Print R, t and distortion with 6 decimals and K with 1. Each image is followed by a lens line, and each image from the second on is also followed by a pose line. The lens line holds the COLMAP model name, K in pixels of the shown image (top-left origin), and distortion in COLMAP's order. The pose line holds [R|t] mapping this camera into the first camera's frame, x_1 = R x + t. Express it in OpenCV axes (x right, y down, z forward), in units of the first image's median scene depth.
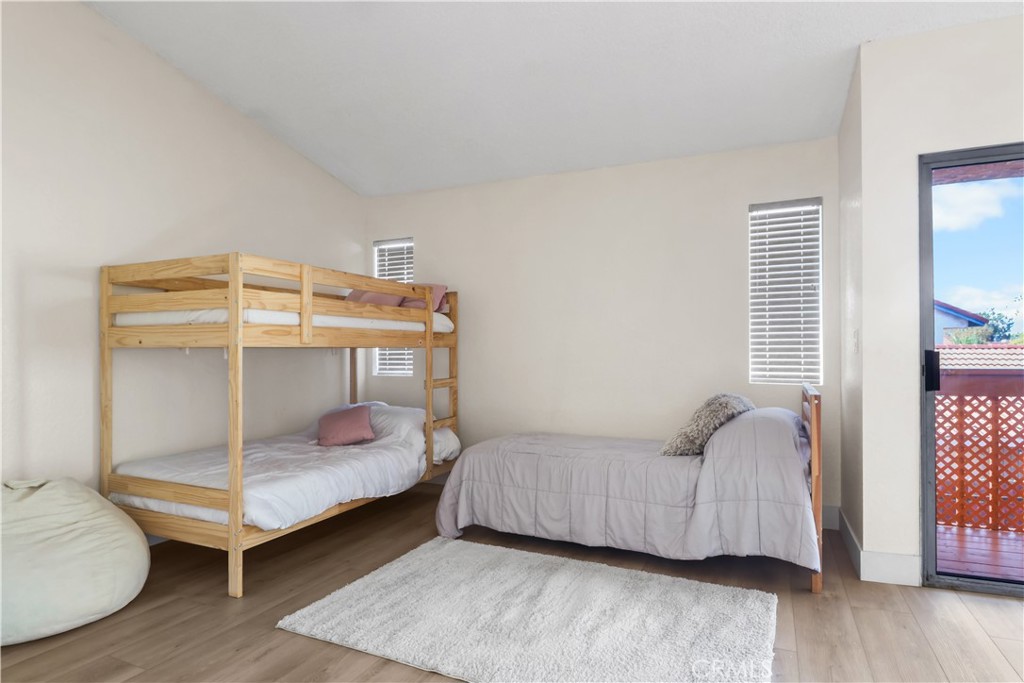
lens RADIAL K [[562.5, 0, 513.2], [0, 562.5, 336.6], [0, 0, 1]] dist [0.008575, -0.011636]
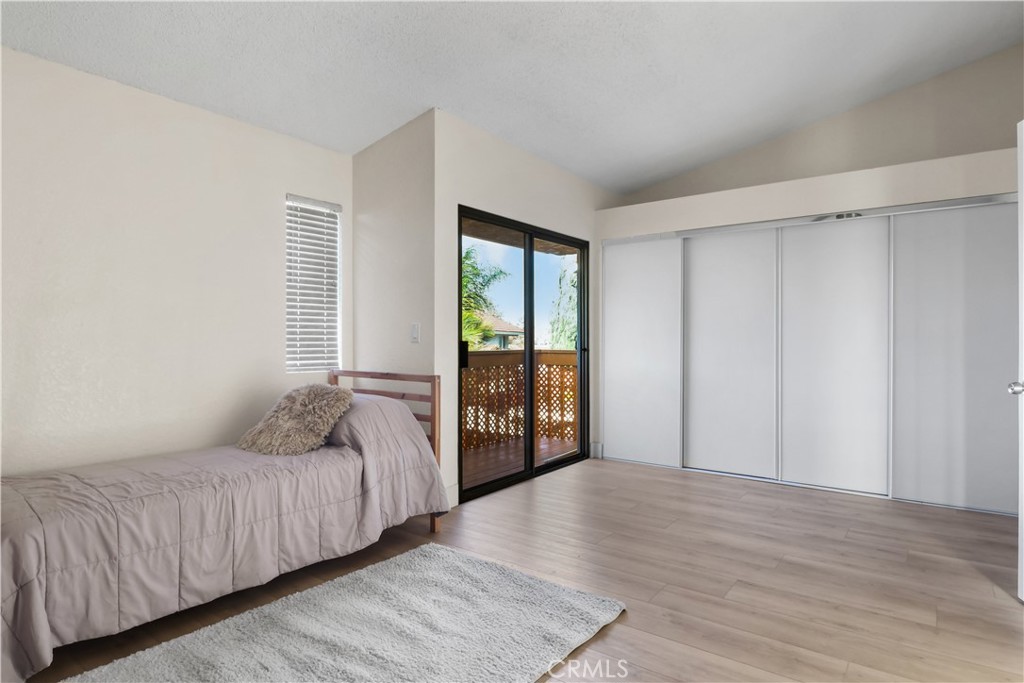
lens RADIAL K [[562.5, 0, 513.2], [0, 562.5, 336.6], [0, 0, 1]] dist [0.008575, -0.011636]
pose [[0.225049, 0.008257, 0.974312, -0.579714], [-0.023041, 0.999730, -0.003150, 0.015617], [-0.974075, -0.021740, 0.225178, 0.492077]]
